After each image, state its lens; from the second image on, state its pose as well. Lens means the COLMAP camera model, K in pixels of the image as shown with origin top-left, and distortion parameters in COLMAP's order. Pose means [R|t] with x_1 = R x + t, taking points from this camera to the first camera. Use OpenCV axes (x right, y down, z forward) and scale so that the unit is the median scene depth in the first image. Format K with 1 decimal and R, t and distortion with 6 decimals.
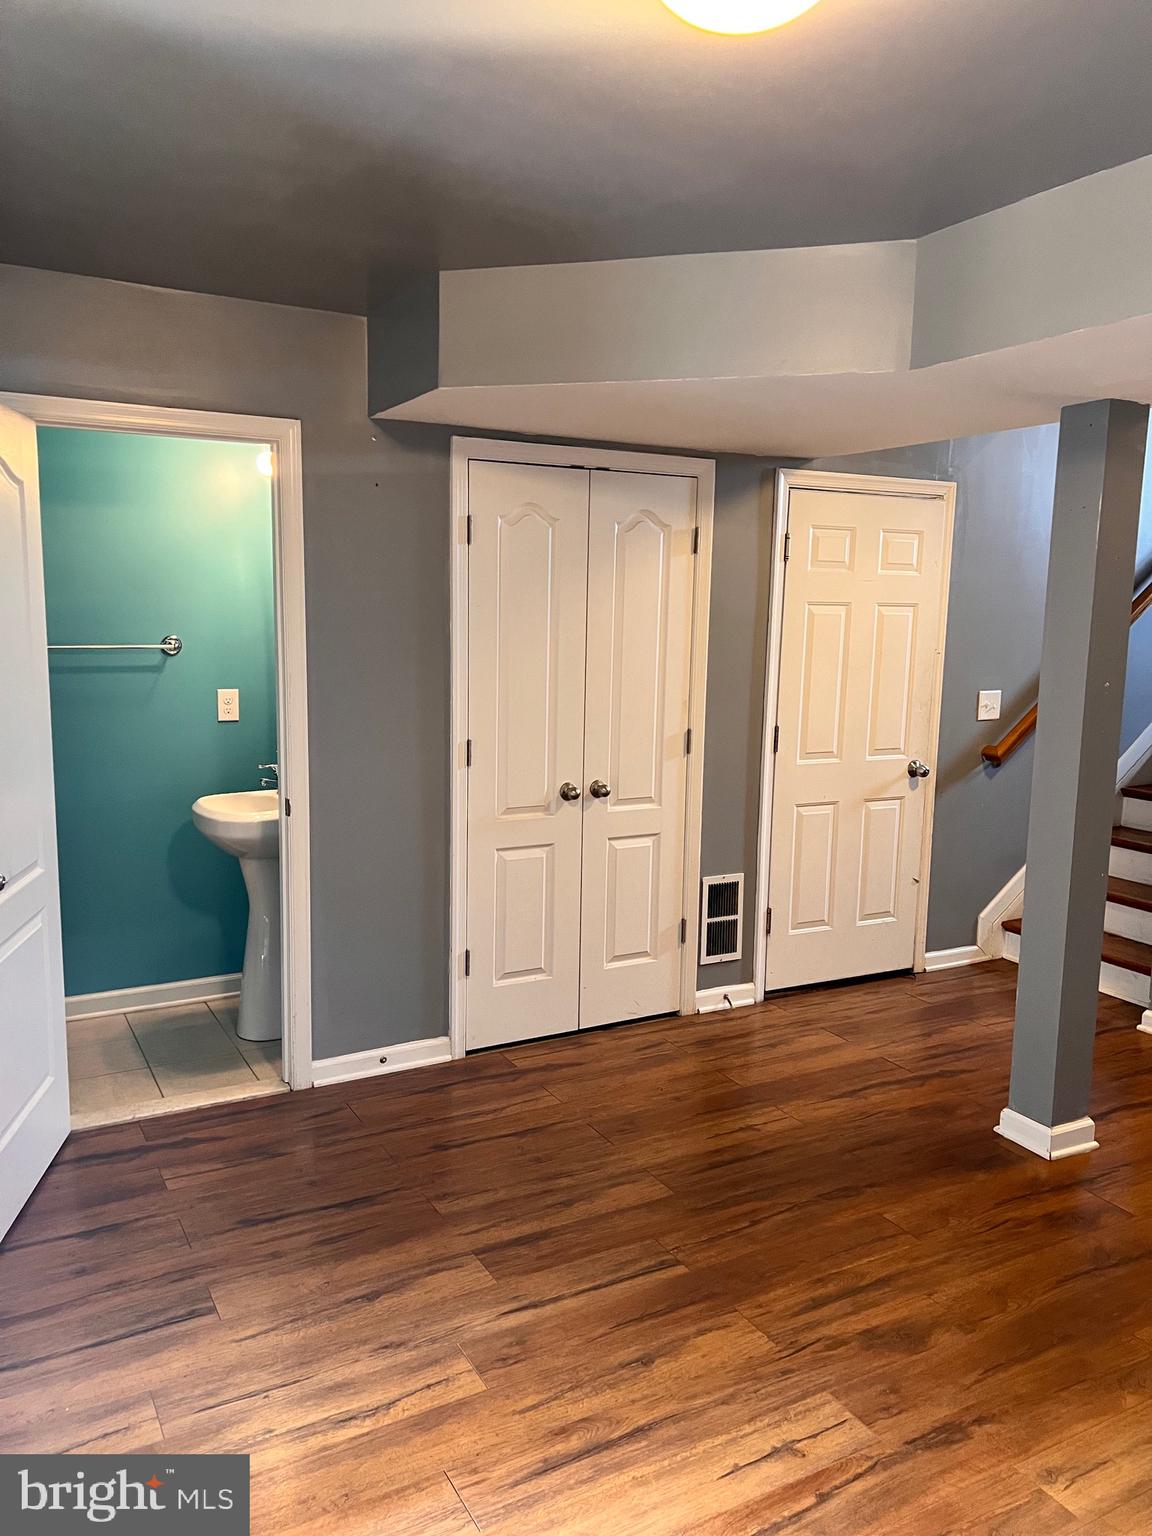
lens RADIAL K [[1101.5, 0, 576.0], [0, 1101.5, 768.0], [0, 0, 1]] dist [0.002388, -0.028393]
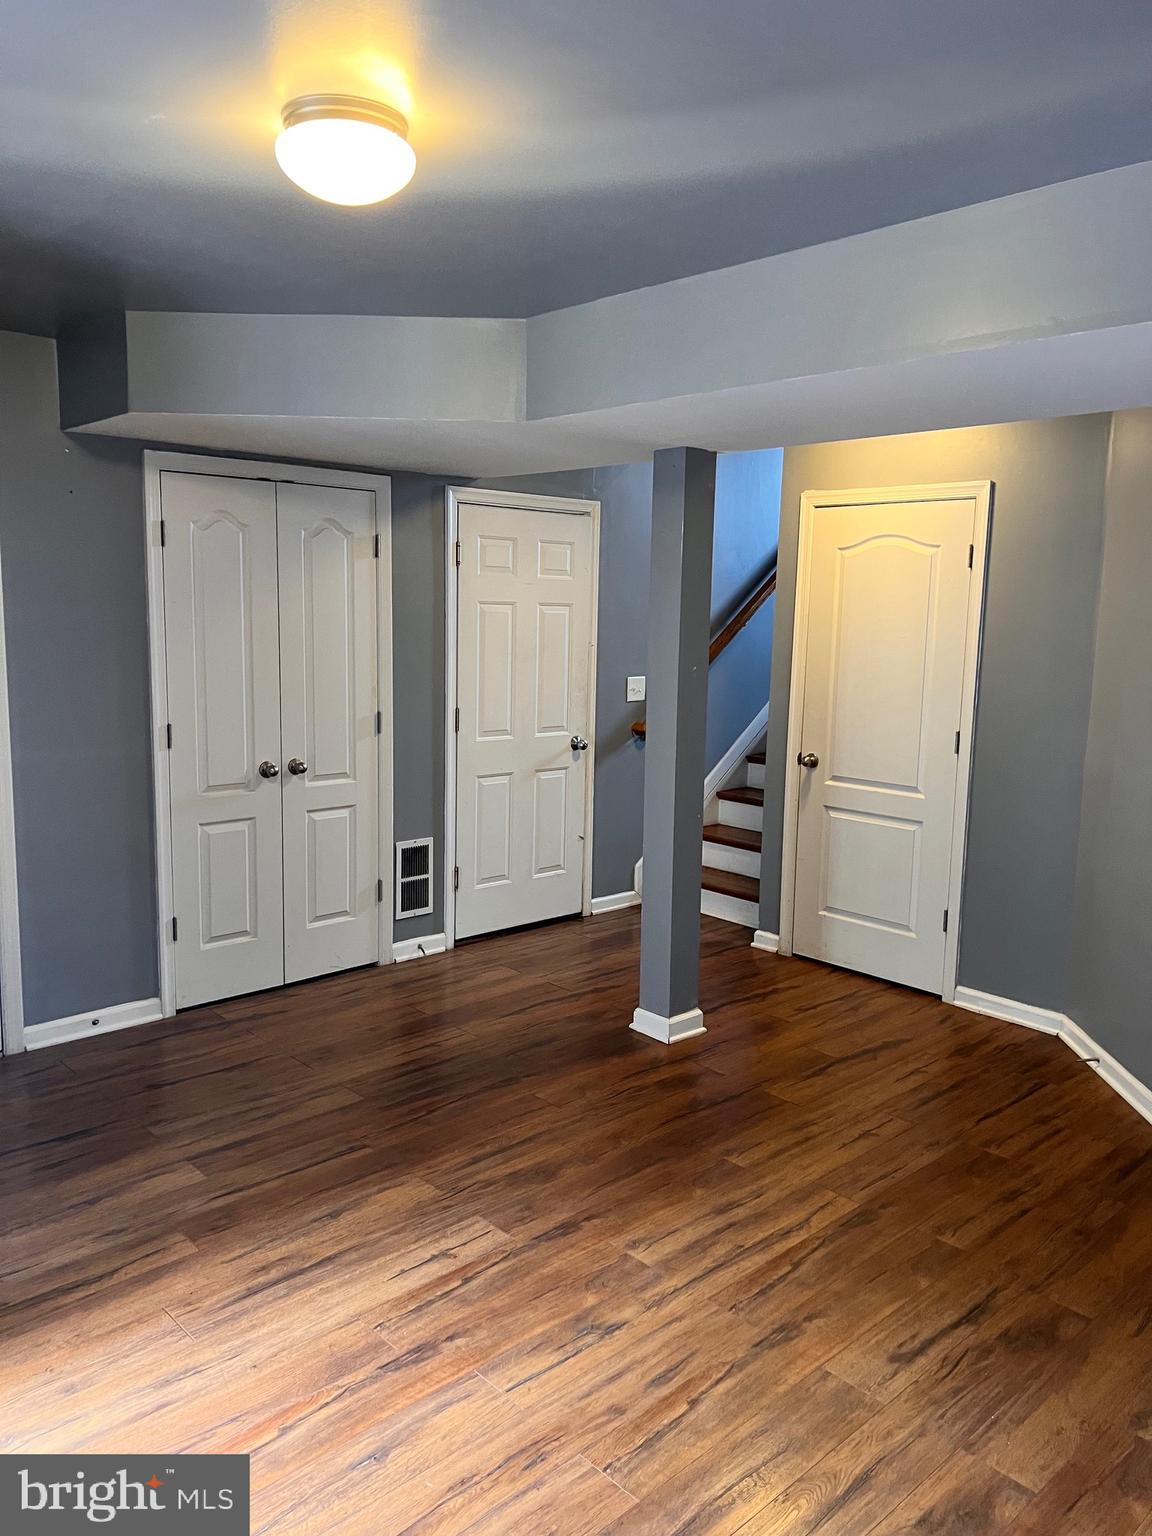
lens RADIAL K [[1105.6, 0, 623.3], [0, 1105.6, 772.6], [0, 0, 1]] dist [-0.004668, -0.028297]
pose [[0.959606, -0.030410, 0.279700, 0.028700], [0.026844, 0.999502, 0.016569, 0.017637], [-0.280065, -0.008392, 0.959944, -0.189067]]
